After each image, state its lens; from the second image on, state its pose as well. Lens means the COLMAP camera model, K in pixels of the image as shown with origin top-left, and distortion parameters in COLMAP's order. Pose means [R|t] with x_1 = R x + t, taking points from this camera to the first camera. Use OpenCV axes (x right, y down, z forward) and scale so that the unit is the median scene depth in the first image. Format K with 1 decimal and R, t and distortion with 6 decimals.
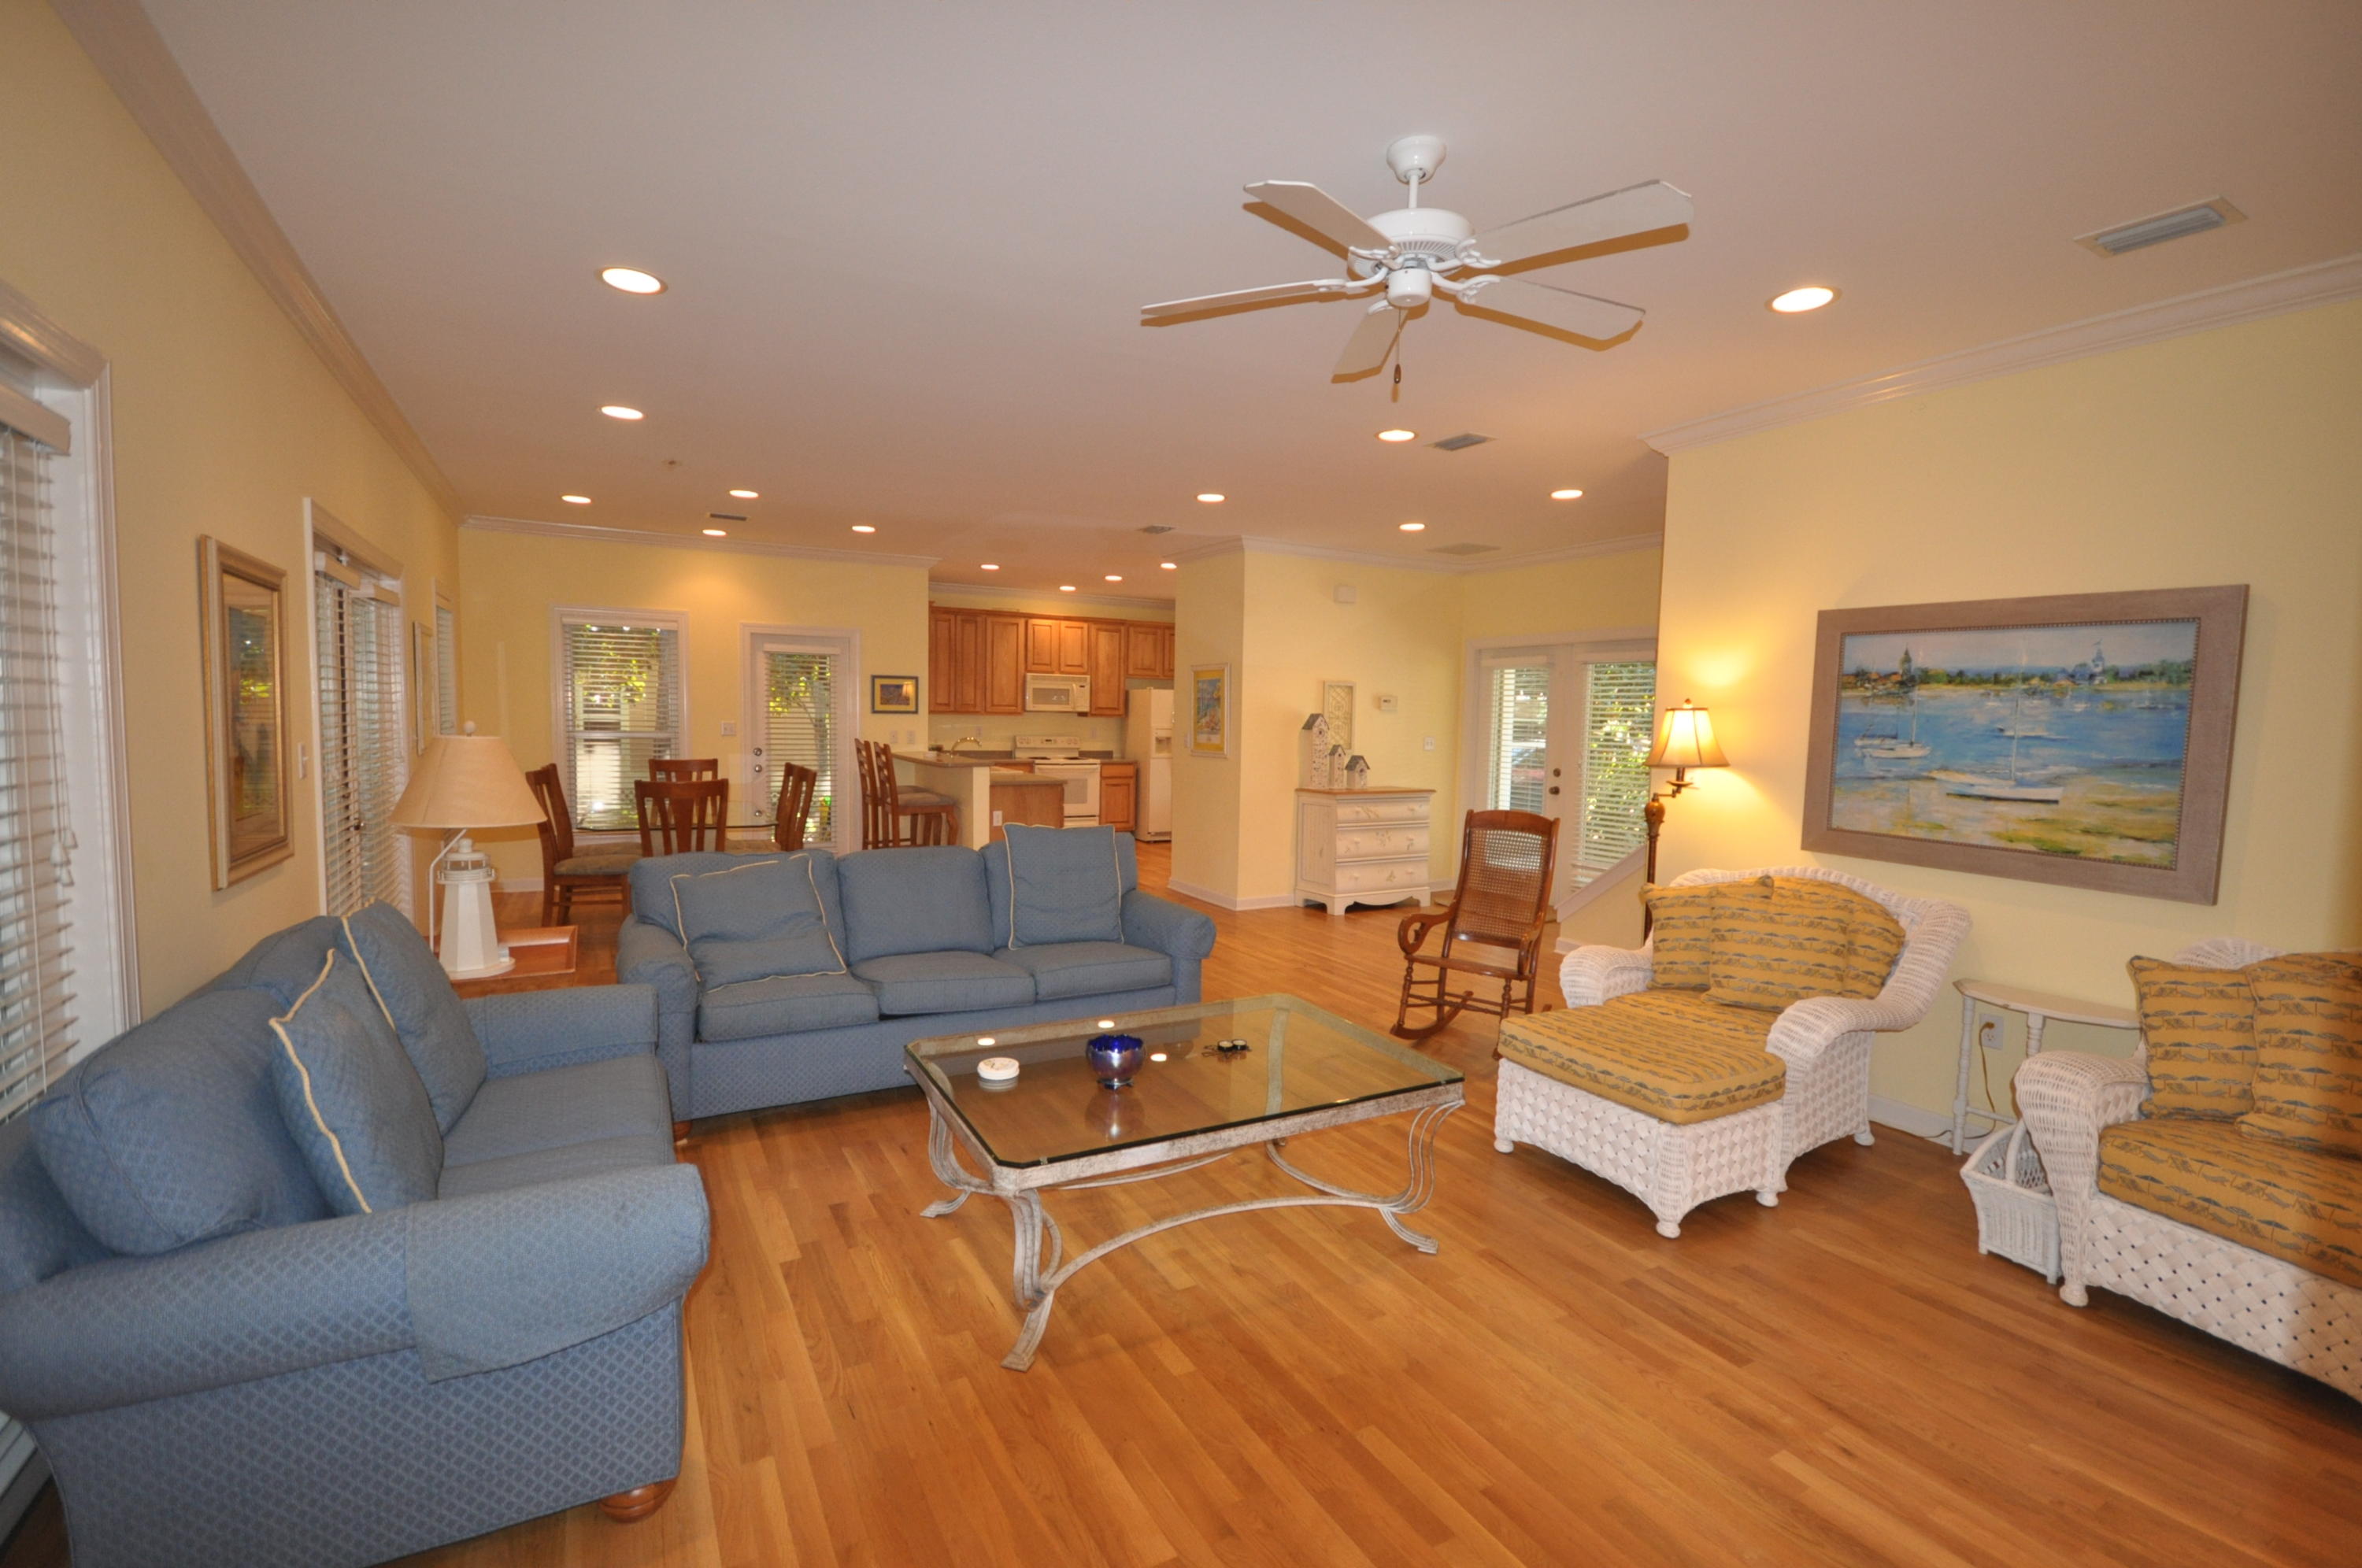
lens RADIAL K [[1036.4, 0, 1179.0], [0, 1036.4, 793.0], [0, 0, 1]] dist [0.002497, -0.006875]
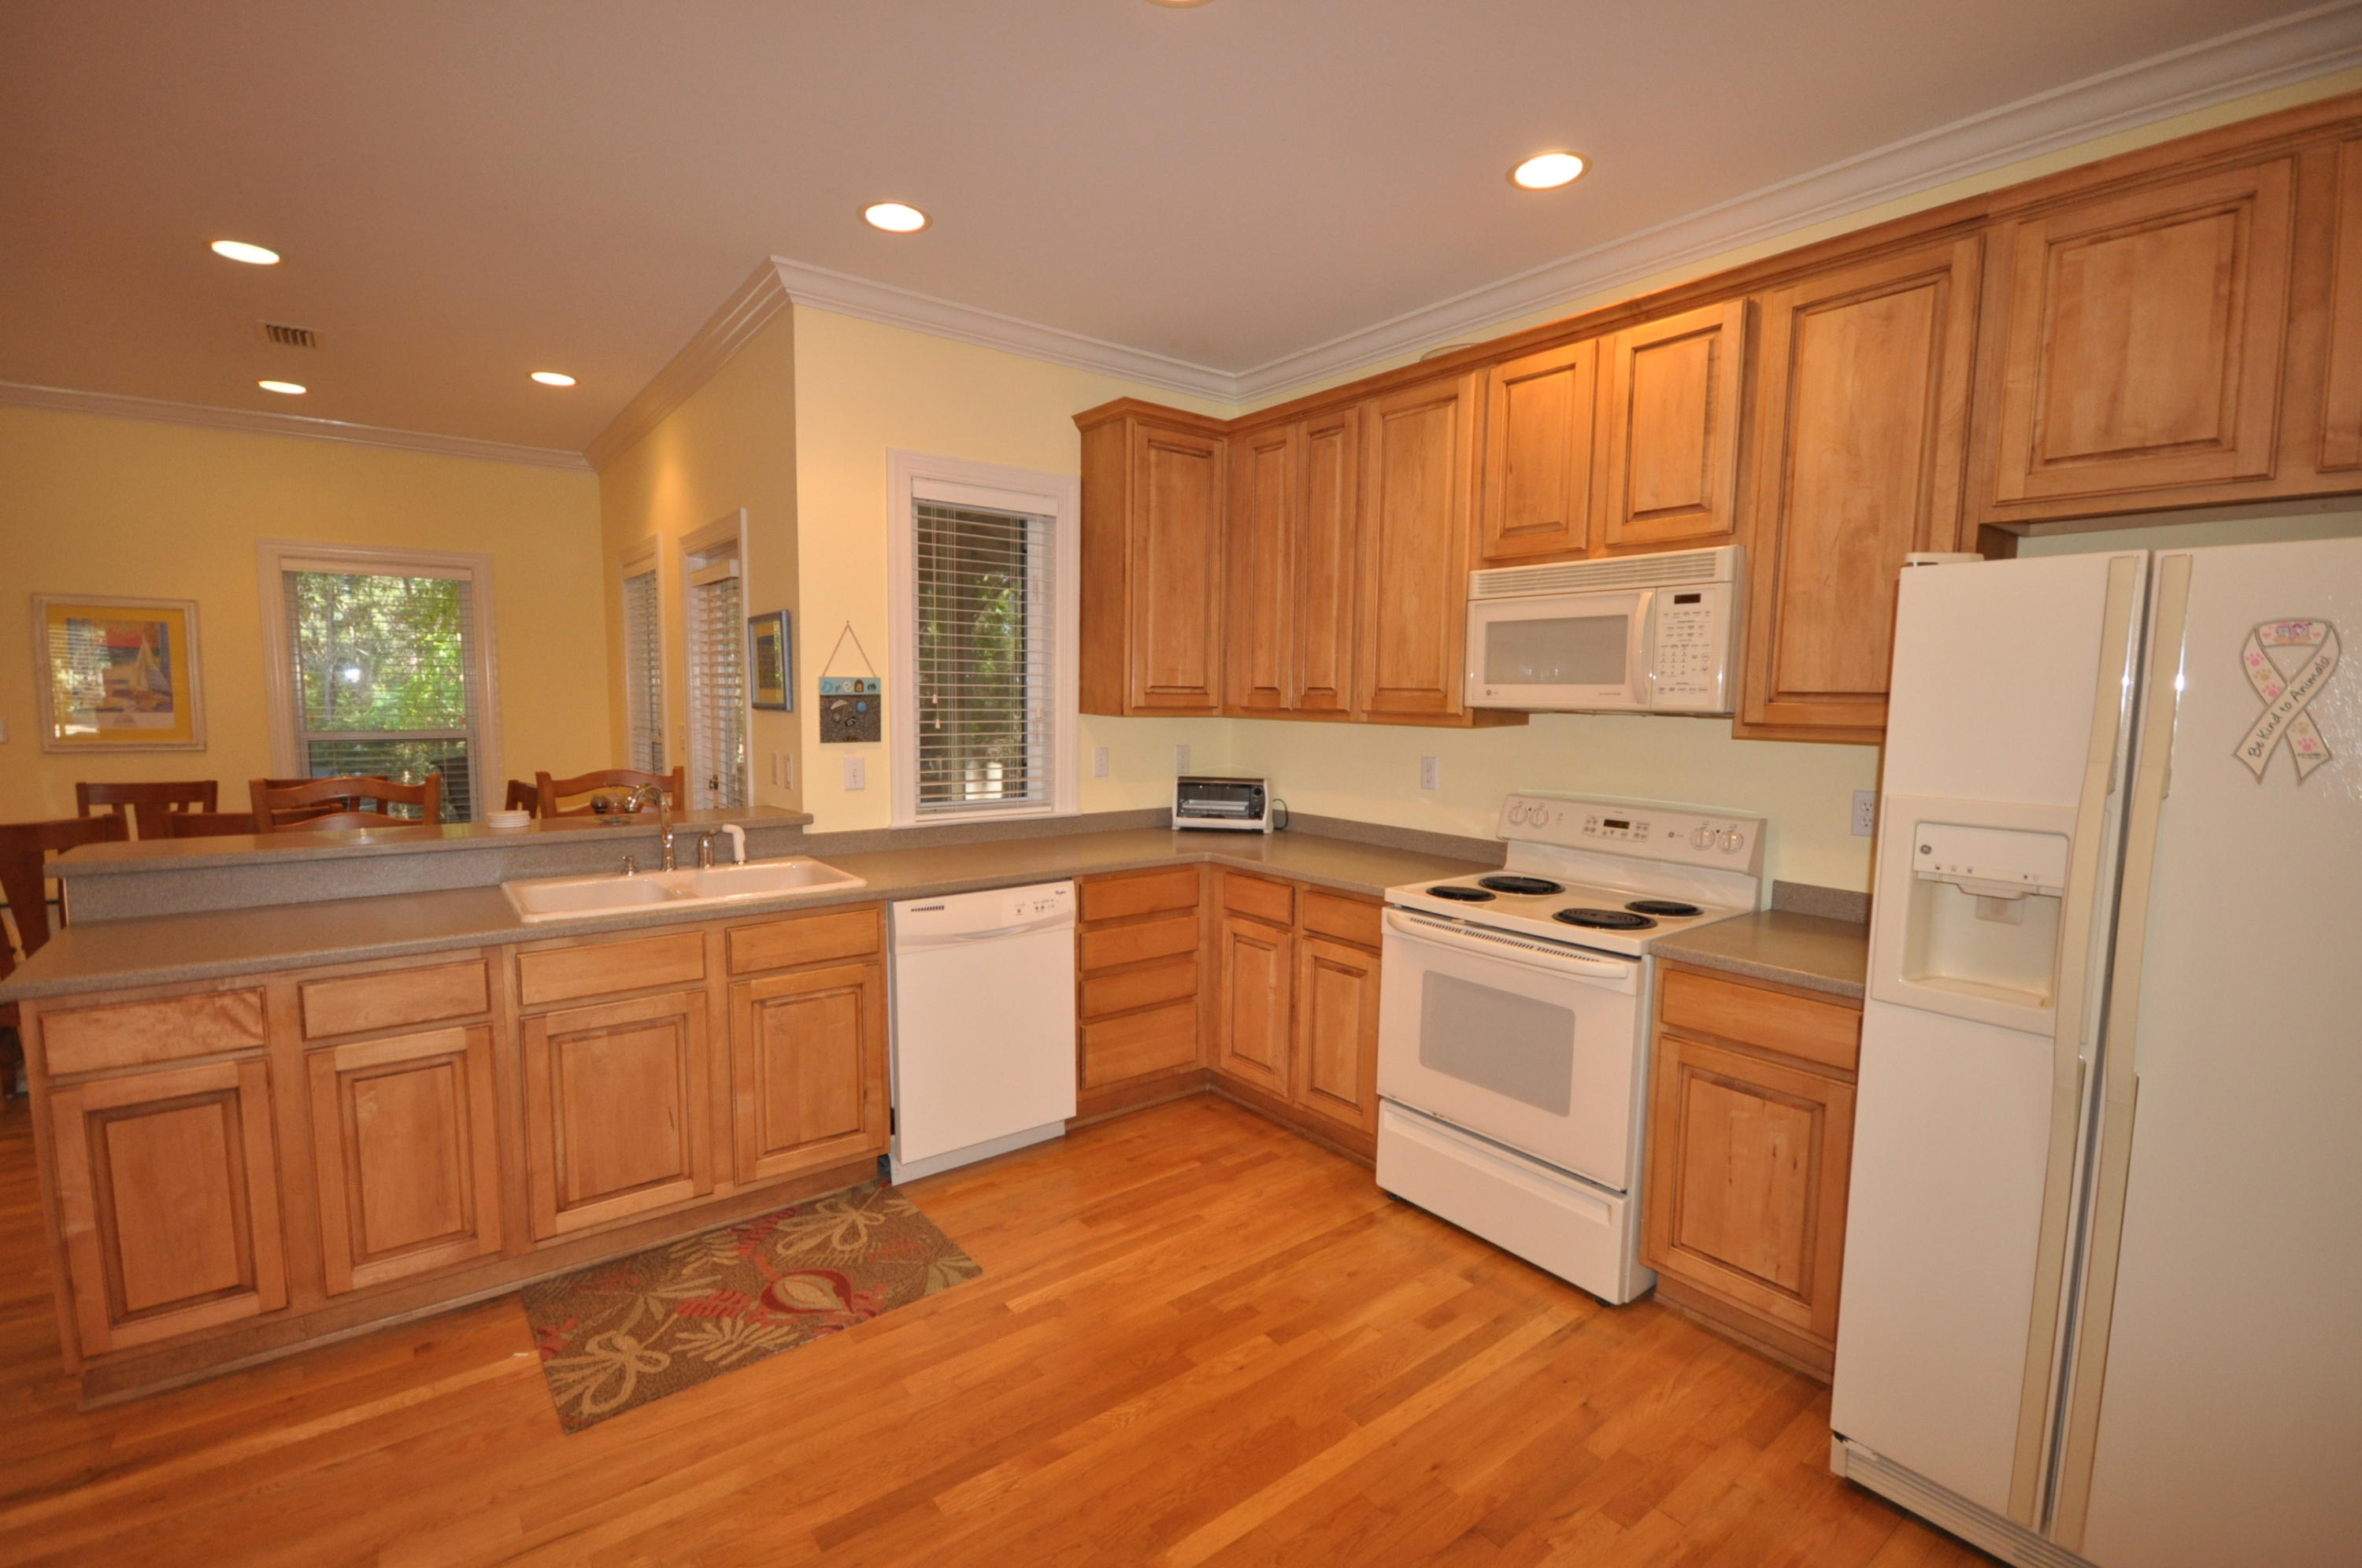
lens RADIAL K [[1036.4, 0, 1179.0], [0, 1036.4, 793.0], [0, 0, 1]] dist [0.002497, -0.006875]
pose [[0.151291, 0.074992, -0.985641, 0.117324], [-0.088087, 0.994174, 0.062120, -0.069136], [0.984557, 0.077424, 0.157015, 0.905644]]
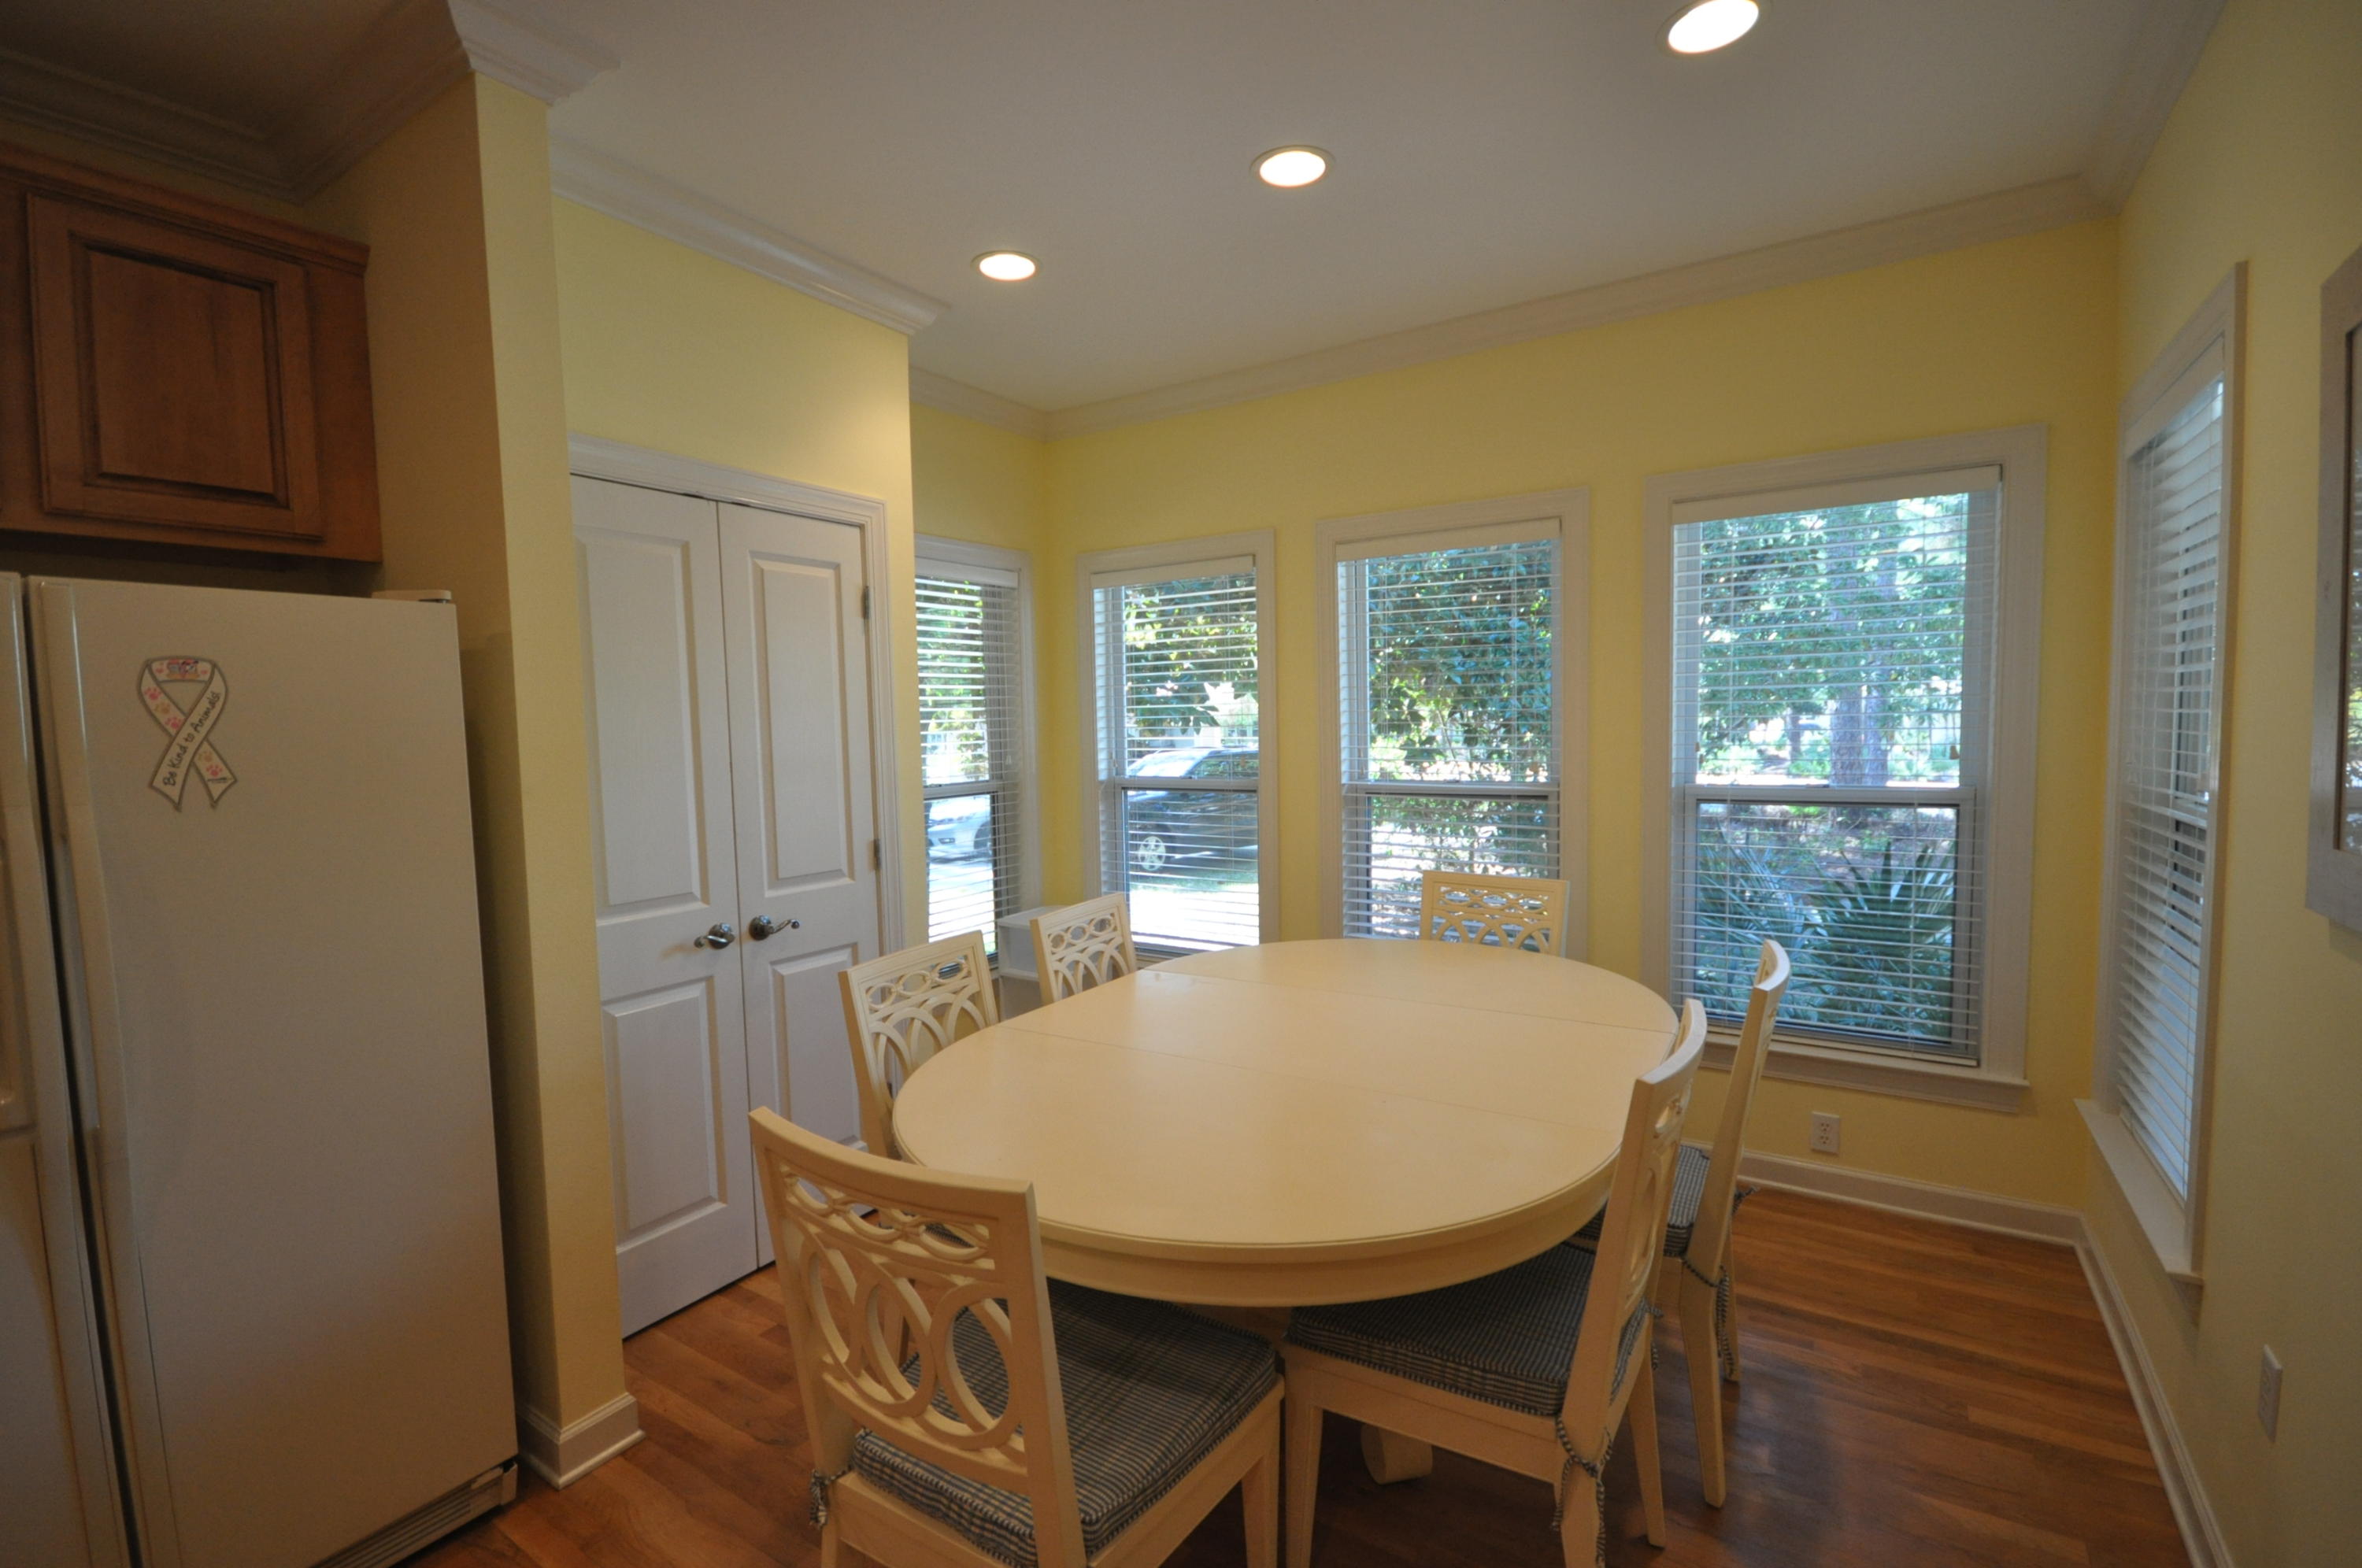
lens RADIAL K [[1036.4, 0, 1179.0], [0, 1036.4, 793.0], [0, 0, 1]] dist [0.002497, -0.006875]
pose [[0.883225, -0.072574, 0.463300, 0.063665], [0.077670, 0.996946, 0.008100, -0.067288], [-0.462473, 0.028831, 0.886165, 0.875500]]
